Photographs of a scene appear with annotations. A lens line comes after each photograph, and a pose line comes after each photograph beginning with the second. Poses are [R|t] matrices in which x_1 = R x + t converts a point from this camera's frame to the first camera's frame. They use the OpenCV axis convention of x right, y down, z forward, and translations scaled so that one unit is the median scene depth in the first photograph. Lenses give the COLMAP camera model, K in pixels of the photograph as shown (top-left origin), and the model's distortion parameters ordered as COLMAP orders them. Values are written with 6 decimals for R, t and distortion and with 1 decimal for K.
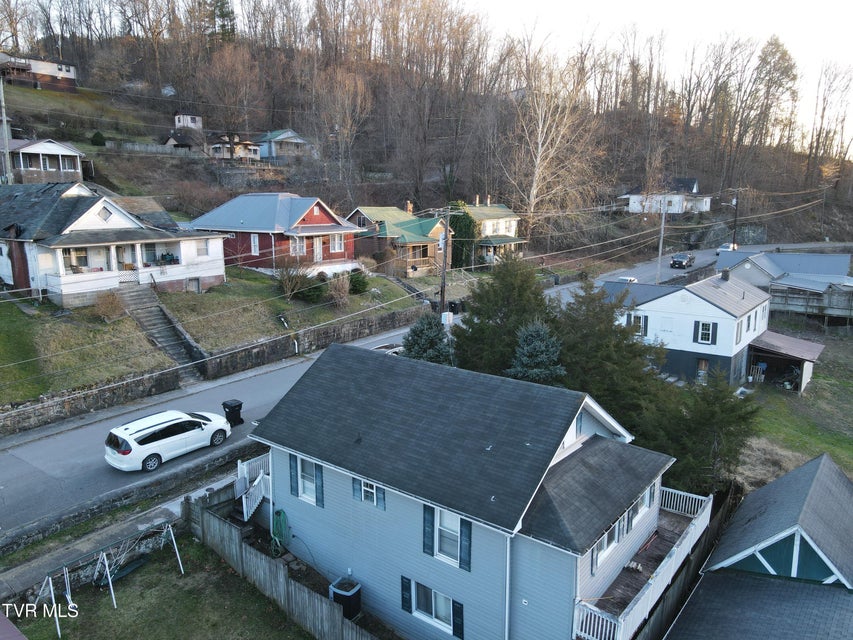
lens RADIAL K [[626.1, 0, 423.9], [0, 626.1, 316.9], [0, 0, 1]] dist [0.014879, 0.003355]
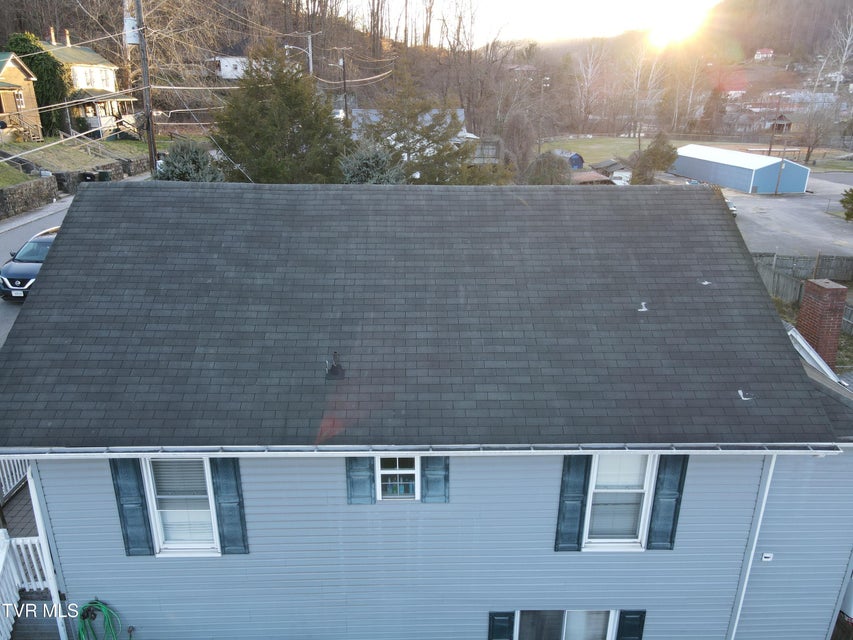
lens RADIAL K [[626.1, 0, 425.3], [0, 626.1, 317.9], [0, 0, 1]] dist [0.014879, 0.003355]
pose [[0.772435, -0.212921, 0.598338, -0.277786], [0.112482, 0.973098, 0.201069, 0.081852], [-0.625053, -0.088011, 0.775605, 0.605043]]
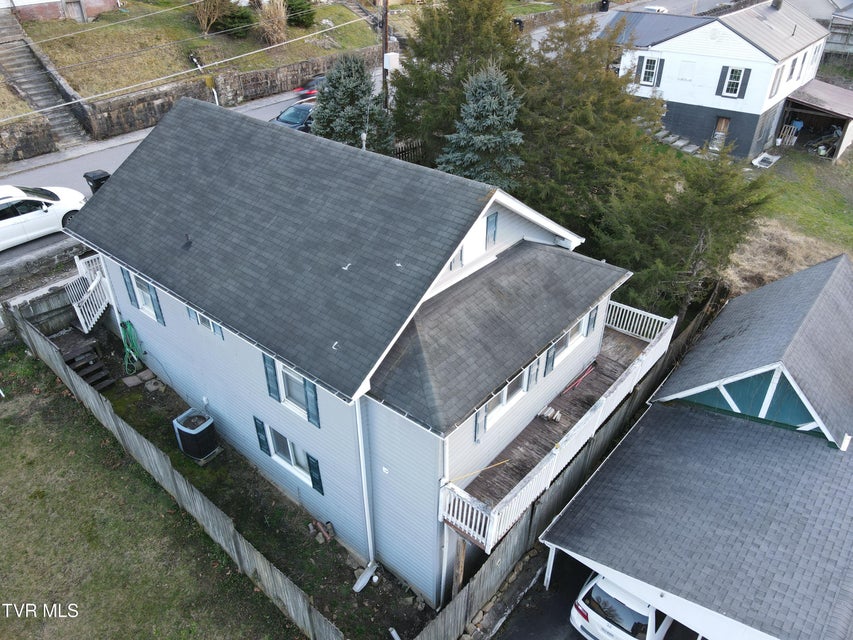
lens RADIAL K [[626.1, 0, 425.5], [0, 626.1, 315.5], [0, 0, 1]] dist [0.014879, 0.003355]
pose [[0.999564, 0.017698, -0.023624, 0.173564], [-0.007451, 0.925683, 0.378226, -0.000850], [0.028563, -0.377885, 0.925412, 0.293551]]
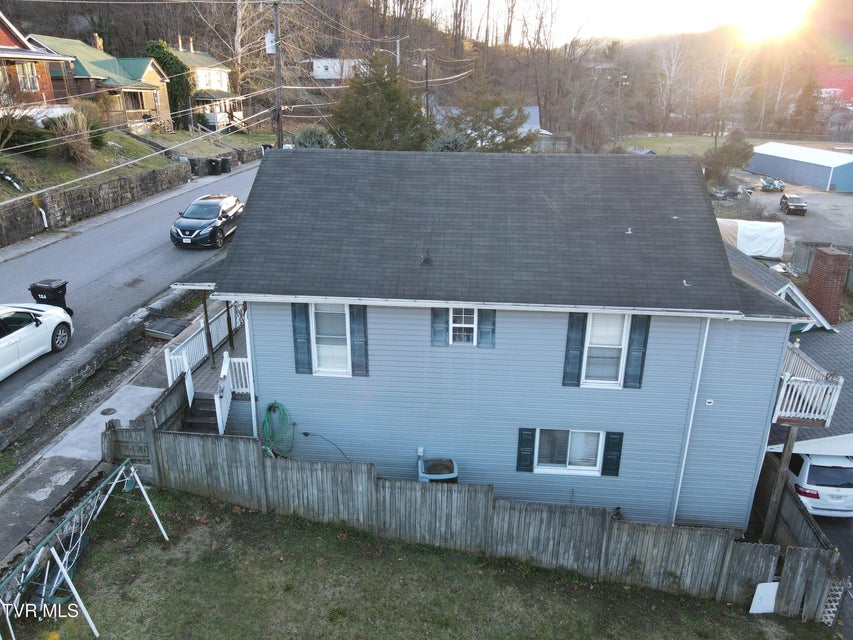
lens RADIAL K [[626.1, 0, 425.0], [0, 626.1, 318.9], [0, 0, 1]] dist [0.014879, 0.003355]
pose [[0.842646, -0.183018, 0.506412, -0.425068], [0.096674, 0.976605, 0.192085, 0.120393], [-0.529719, -0.112902, 0.840625, 0.405494]]
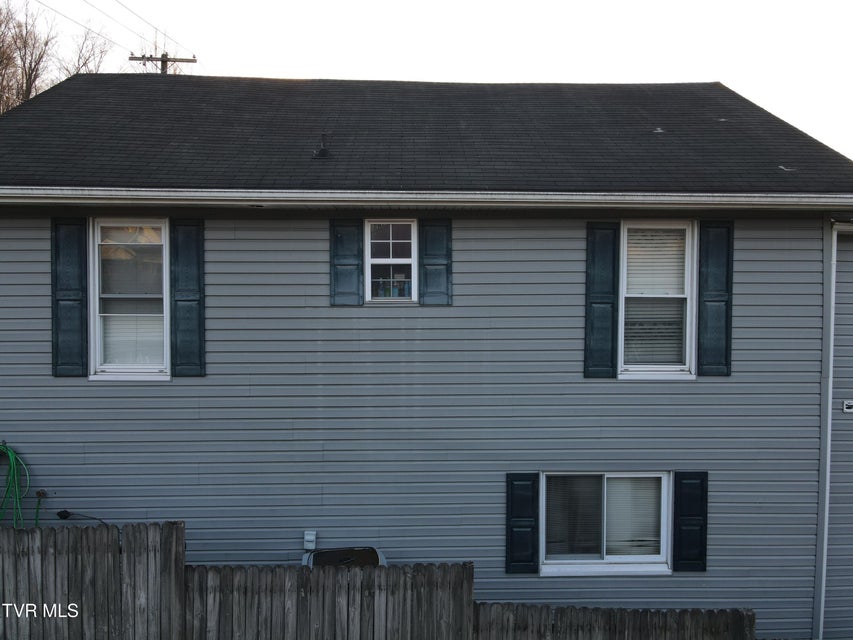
lens RADIAL K [[626.1, 0, 424.3], [0, 626.1, 316.0], [0, 0, 1]] dist [0.014879, 0.003355]
pose [[0.773381, -0.014126, 0.633784, -0.273695], [0.113542, 0.986672, -0.116560, 0.317974], [-0.623691, 0.162107, 0.764677, 0.651366]]
